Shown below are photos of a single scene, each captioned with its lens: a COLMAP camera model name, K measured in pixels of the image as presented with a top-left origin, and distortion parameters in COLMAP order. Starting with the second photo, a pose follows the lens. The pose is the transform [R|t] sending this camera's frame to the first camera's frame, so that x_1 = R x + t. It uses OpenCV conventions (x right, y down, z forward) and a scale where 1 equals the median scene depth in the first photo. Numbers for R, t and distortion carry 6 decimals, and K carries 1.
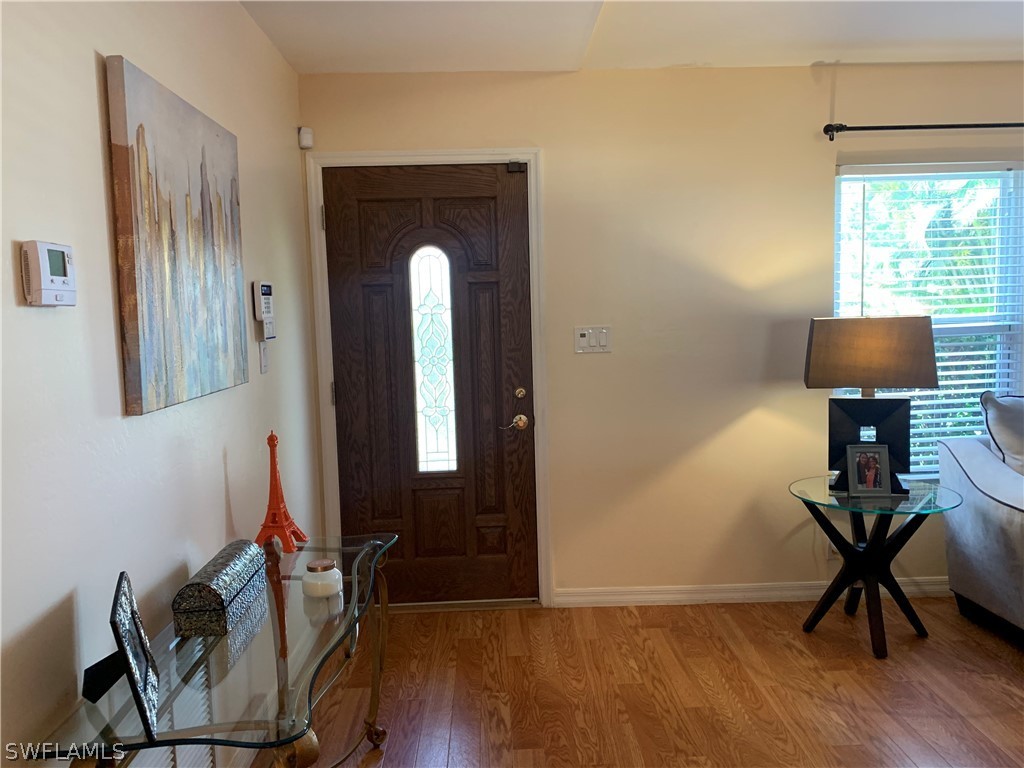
lens RADIAL K [[782.2, 0, 508.7], [0, 782.2, 383.7], [0, 0, 1]] dist [0.073324, -0.103076]
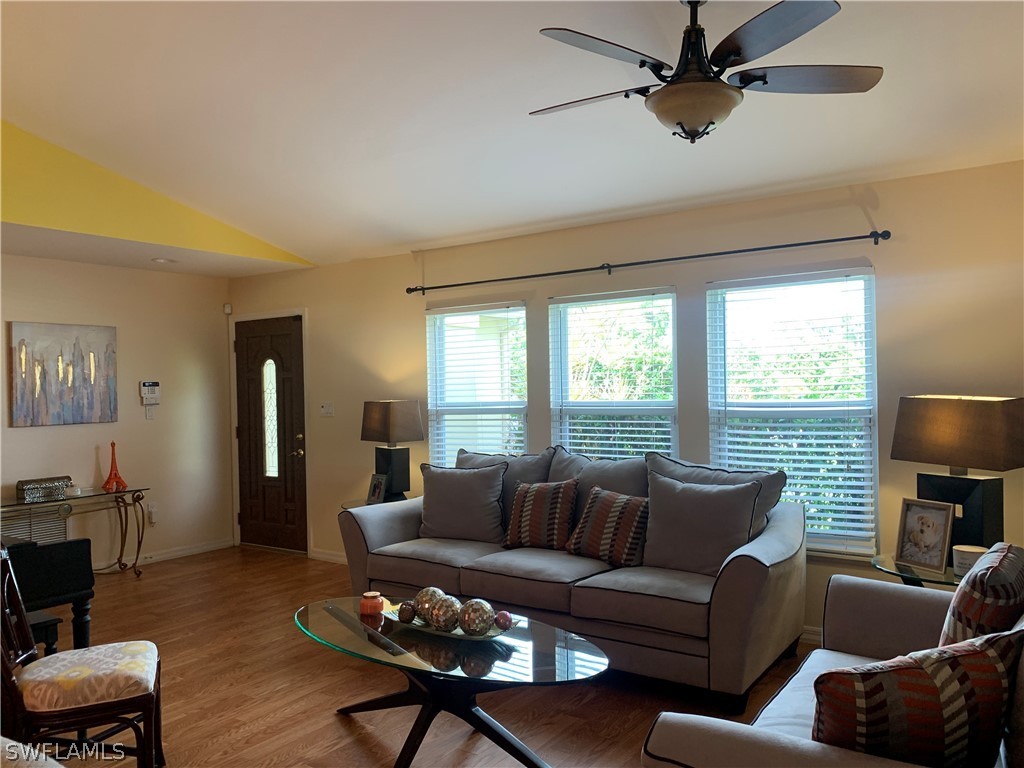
lens RADIAL K [[782.2, 0, 508.7], [0, 782.2, 383.7], [0, 0, 1]] dist [0.073324, -0.103076]
pose [[0.804391, 0.006682, -0.594062, 1.529128], [-0.049637, 0.997196, -0.055995, -0.035166], [0.592022, 0.074529, 0.802468, -0.207134]]
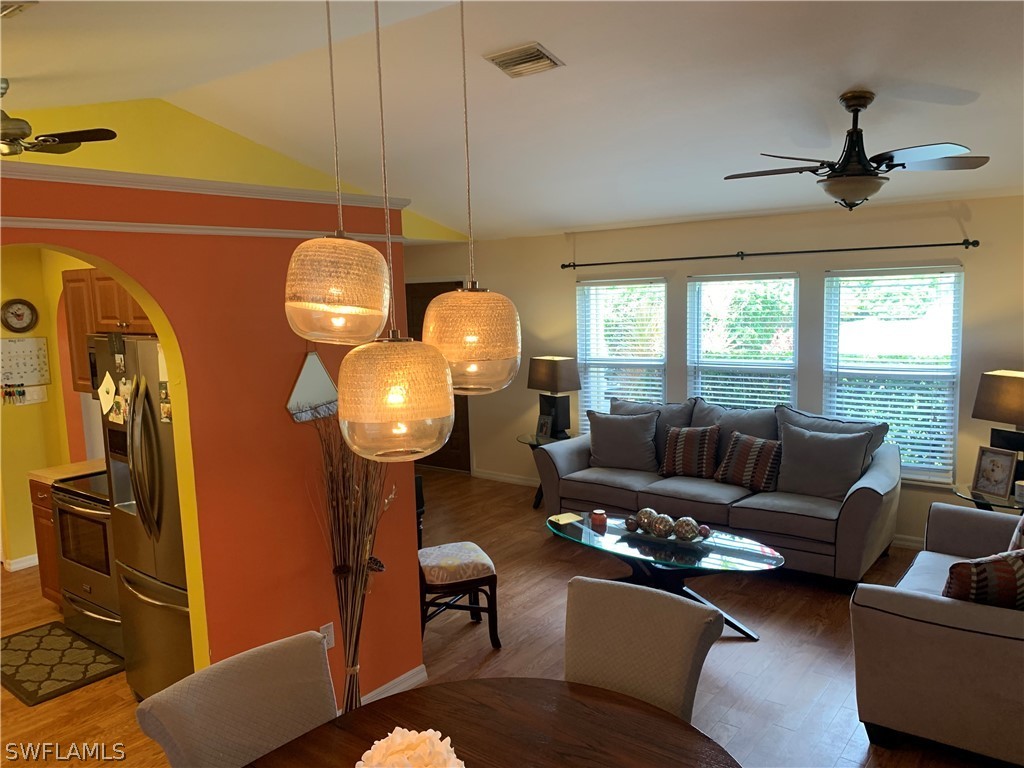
lens RADIAL K [[782.2, 0, 508.7], [0, 782.2, 383.7], [0, 0, 1]] dist [0.073324, -0.103076]
pose [[0.777801, 0.072903, -0.624269, 1.553178], [-0.042550, 0.997079, 0.063427, -0.132020], [0.627069, -0.022771, 0.778631, -0.688411]]
